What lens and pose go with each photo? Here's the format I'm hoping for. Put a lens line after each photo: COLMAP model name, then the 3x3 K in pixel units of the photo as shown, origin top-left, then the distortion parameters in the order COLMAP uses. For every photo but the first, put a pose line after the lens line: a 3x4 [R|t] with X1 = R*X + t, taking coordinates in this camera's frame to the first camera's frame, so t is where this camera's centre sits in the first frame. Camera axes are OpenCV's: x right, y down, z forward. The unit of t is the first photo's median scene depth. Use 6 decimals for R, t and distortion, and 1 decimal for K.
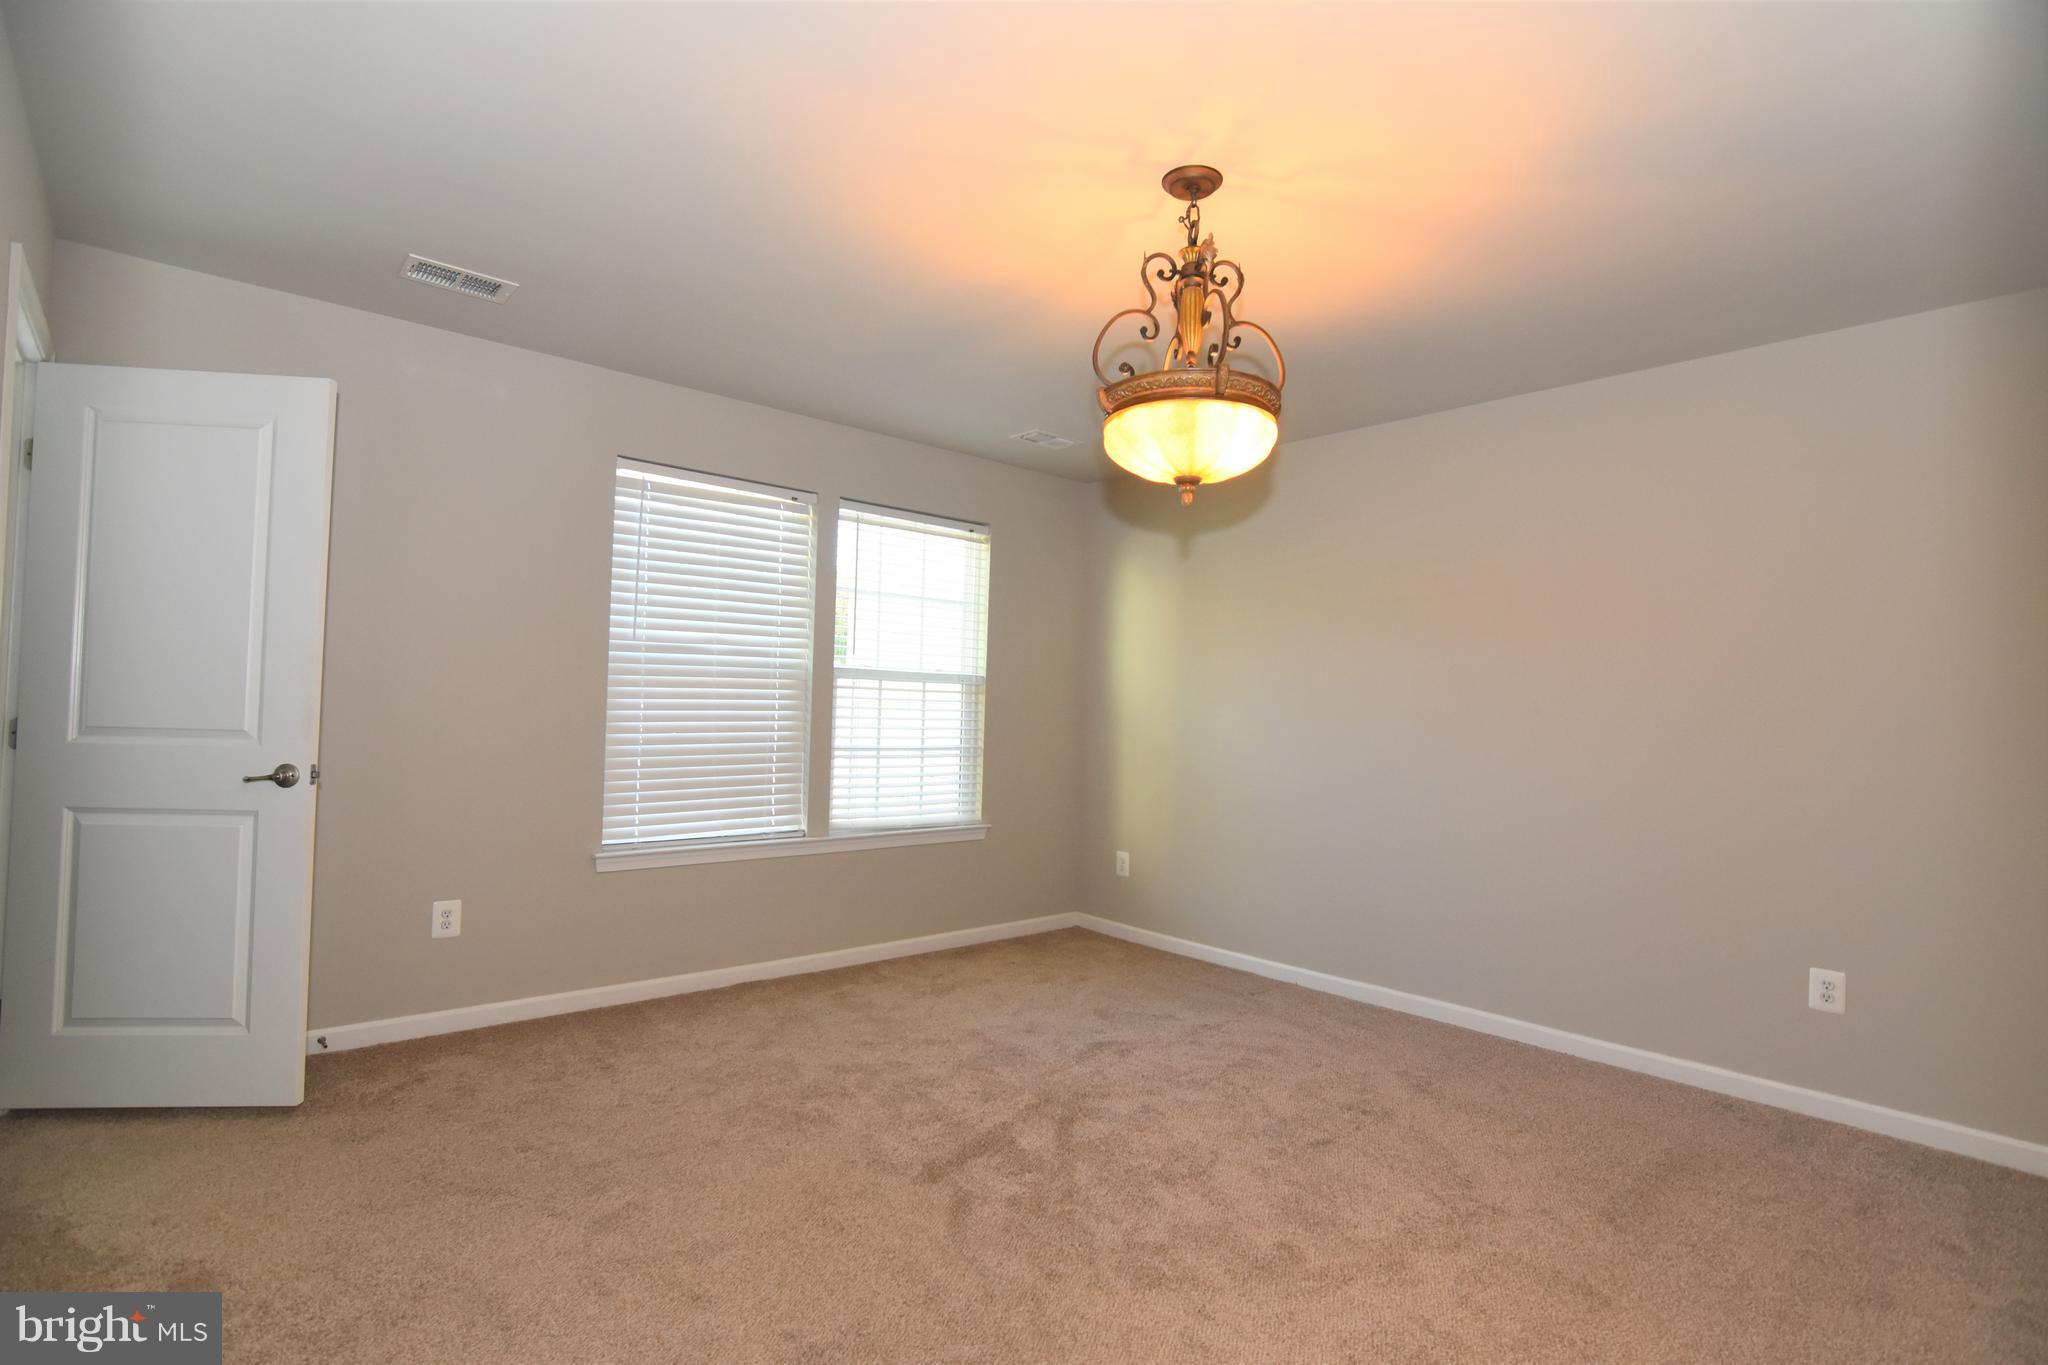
lens RADIAL K [[1001.2, 0, 1024.0], [0, 1001.2, 682.5], [0, 0, 1]] dist [-0.023050, 0.001211]
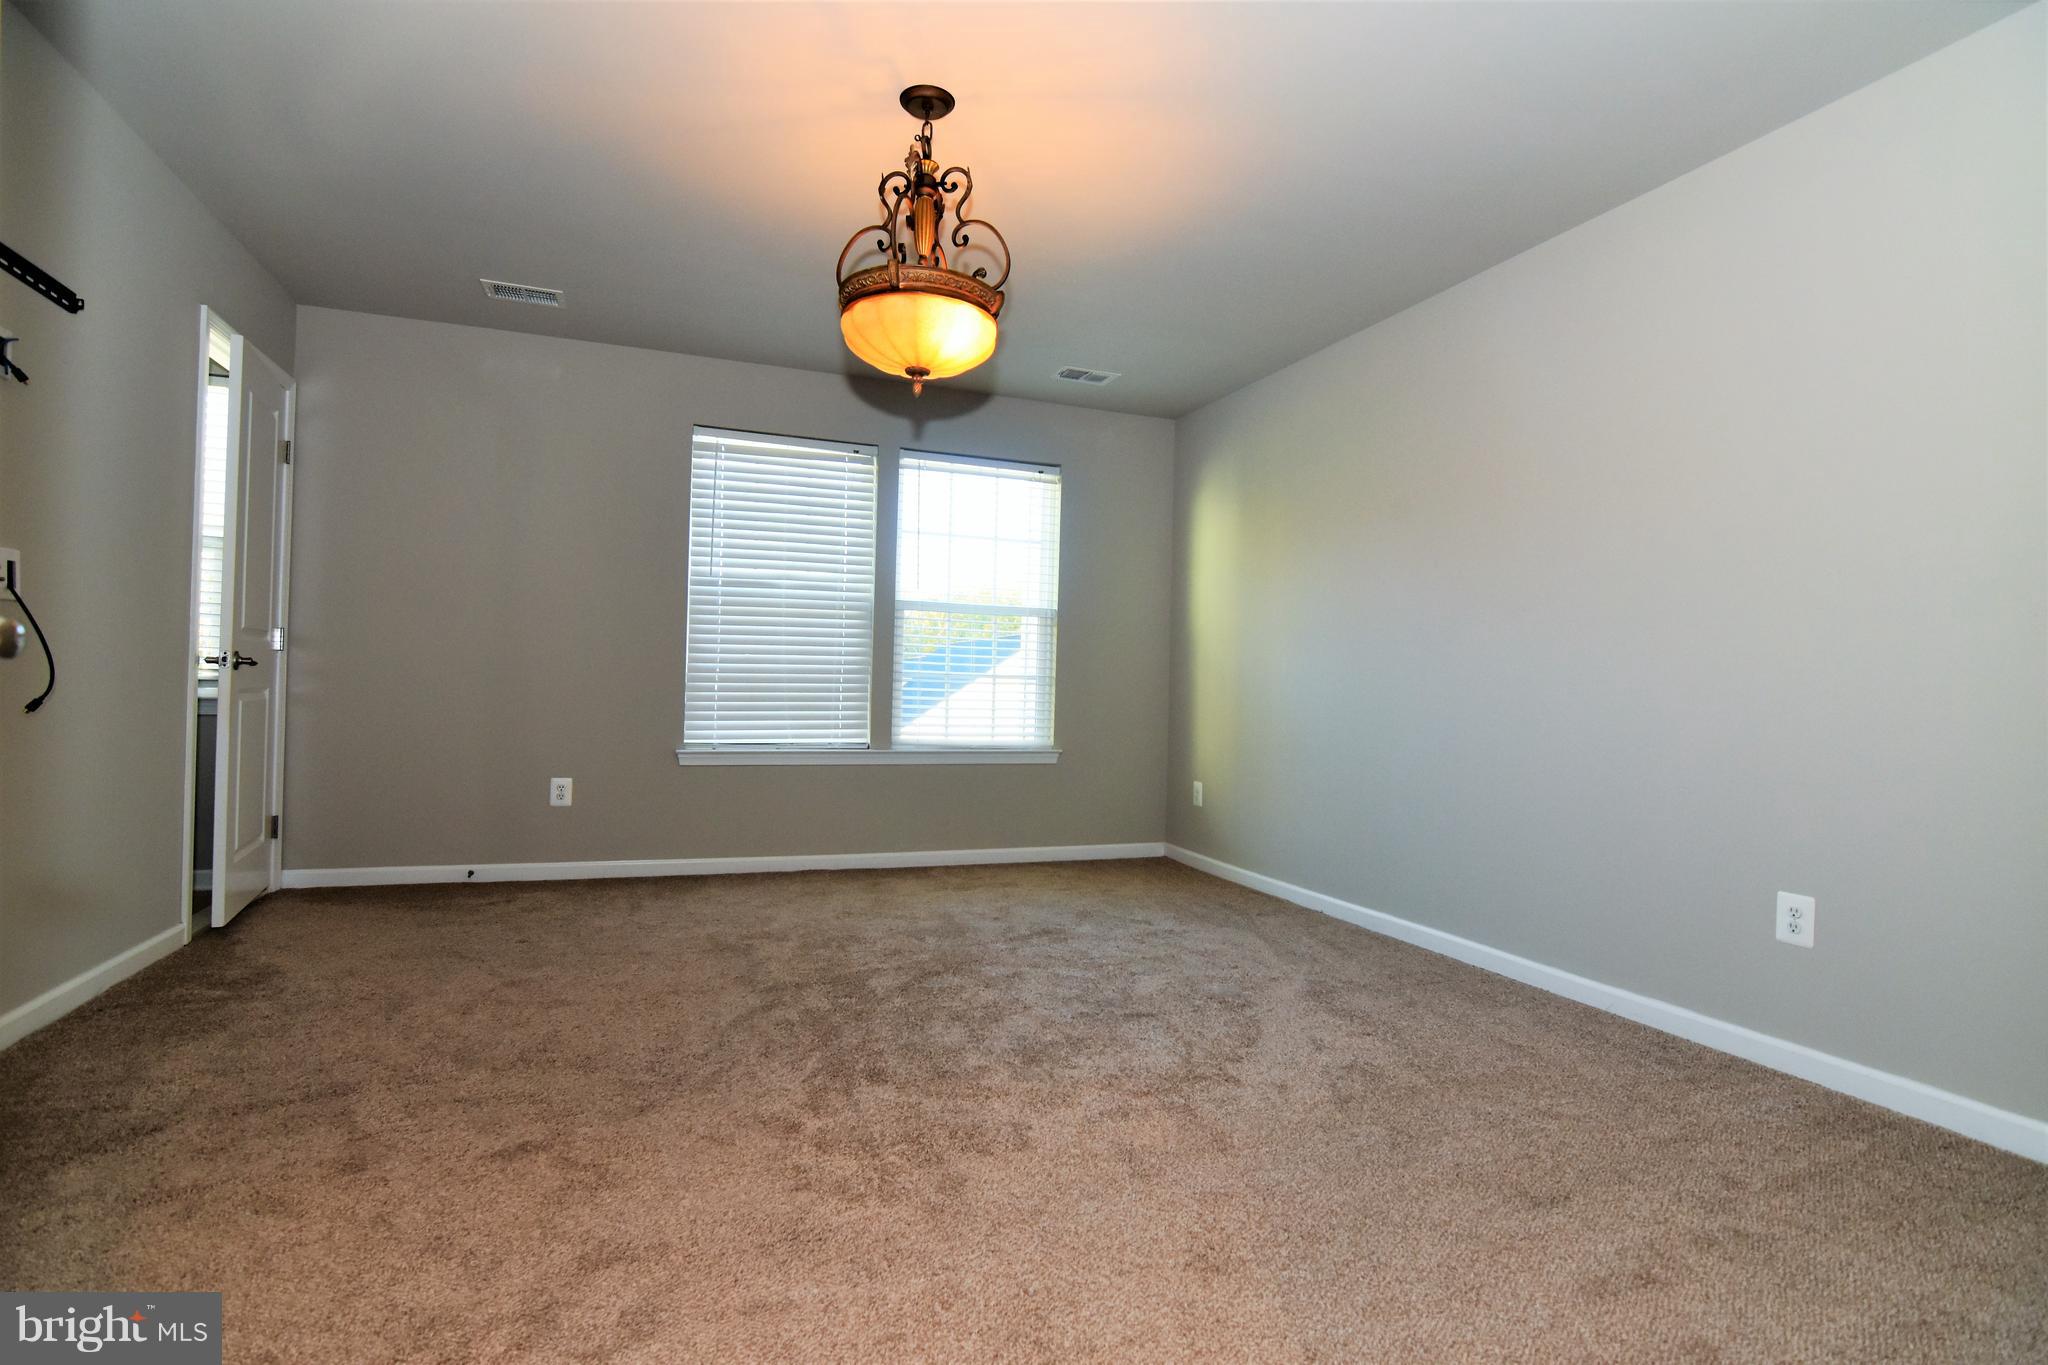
lens RADIAL K [[1001.7, 0, 1024.0], [0, 1001.7, 682.5], [0, 0, 1]] dist [-0.033352, 0.011551]
pose [[0.933789, -0.005984, -0.357774, 0.393413], [0.009944, 0.999908, 0.009230, 0.078200], [0.357686, -0.012177, 0.933763, 0.002947]]
